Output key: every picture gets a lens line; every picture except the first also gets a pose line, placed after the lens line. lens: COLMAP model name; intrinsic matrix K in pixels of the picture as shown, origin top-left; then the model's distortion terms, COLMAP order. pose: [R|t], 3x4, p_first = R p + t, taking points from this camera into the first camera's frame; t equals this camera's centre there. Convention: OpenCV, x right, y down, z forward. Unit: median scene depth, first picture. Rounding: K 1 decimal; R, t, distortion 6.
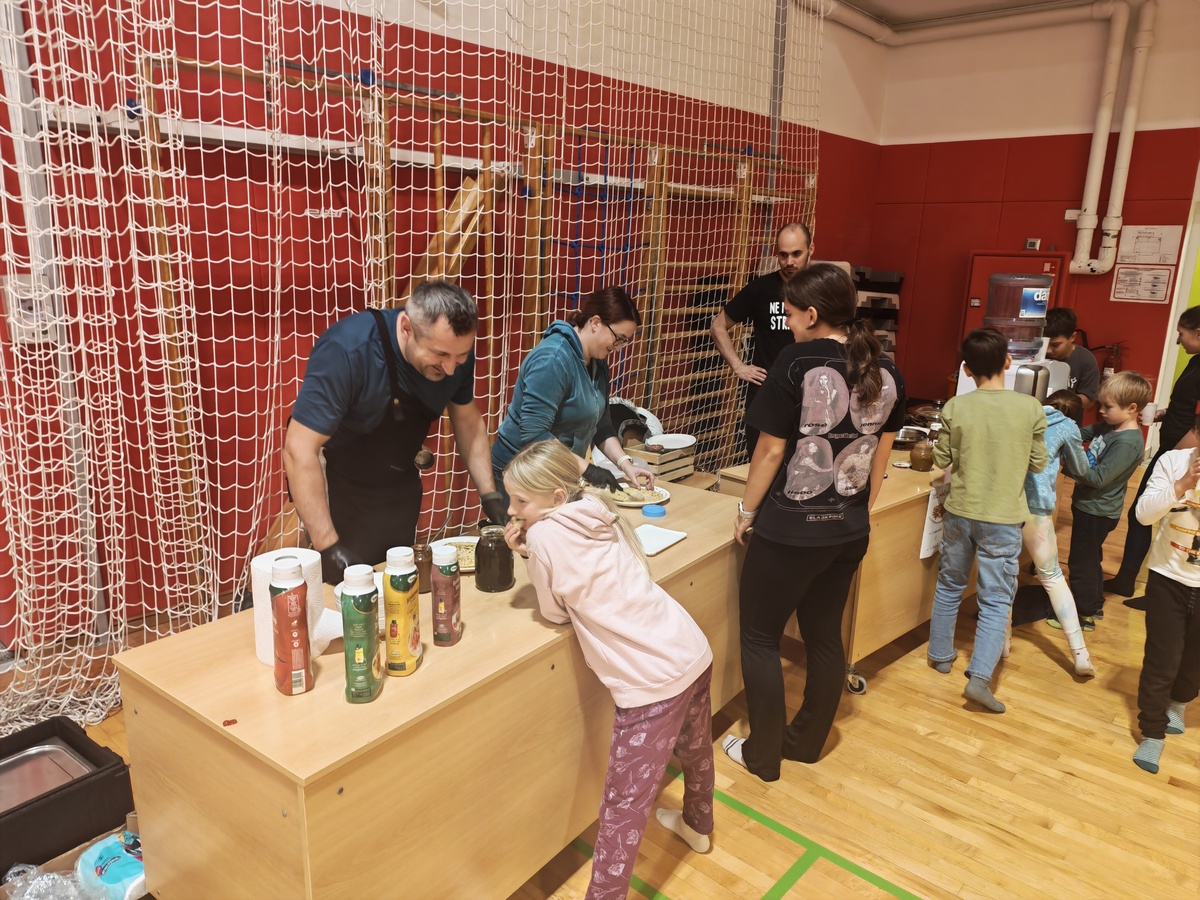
lens RADIAL K [[874.5, 0, 596.8], [0, 874.5, 454.5], [0, 0, 1]] dist [-0.018552, 0.000933]
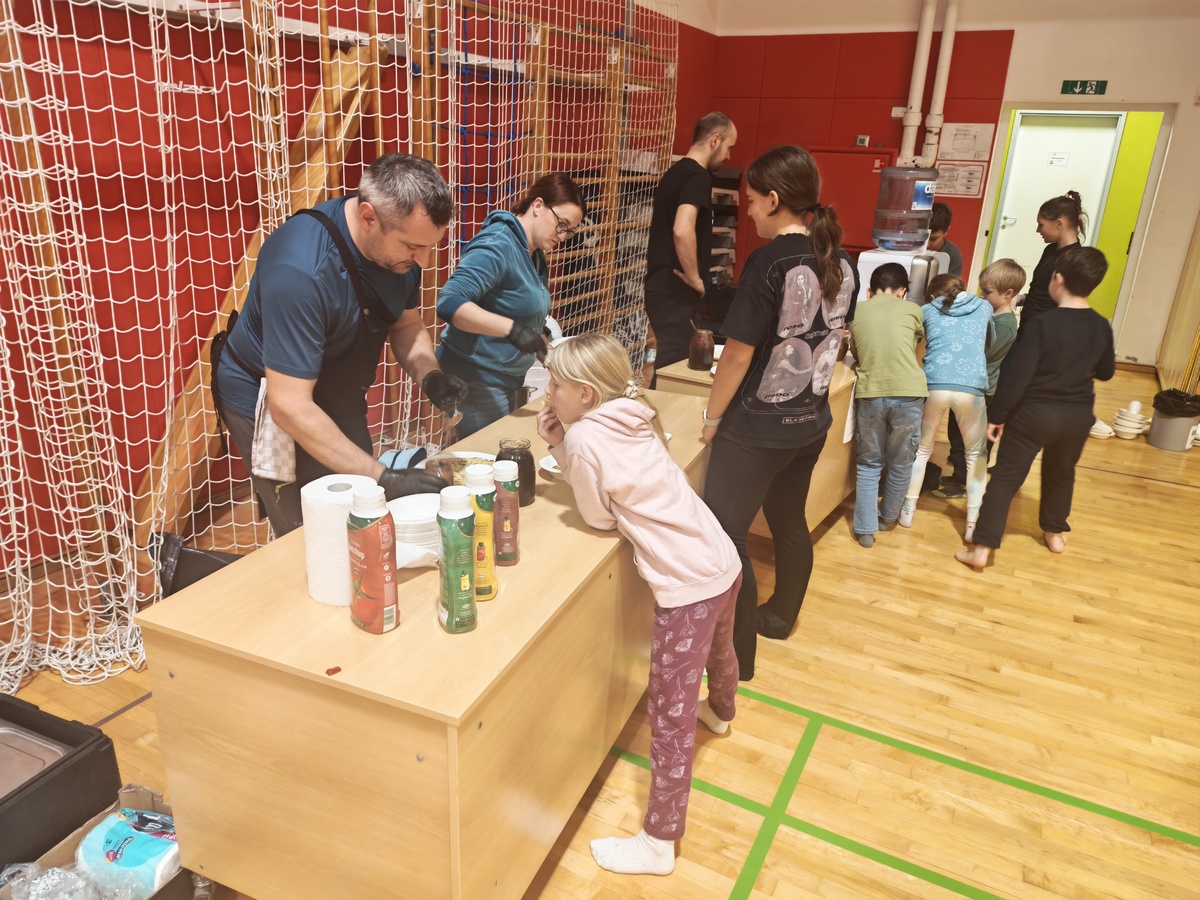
lens RADIAL K [[874.5, 0, 600.4], [0, 874.5, 466.3], [0, 0, 1]] dist [-0.018552, 0.000933]
pose [[0.969310, -0.074151, 0.234392, -0.201873], [0.045302, 0.990975, 0.126157, 0.000240], [-0.241631, -0.111666, 0.963922, 0.056697]]
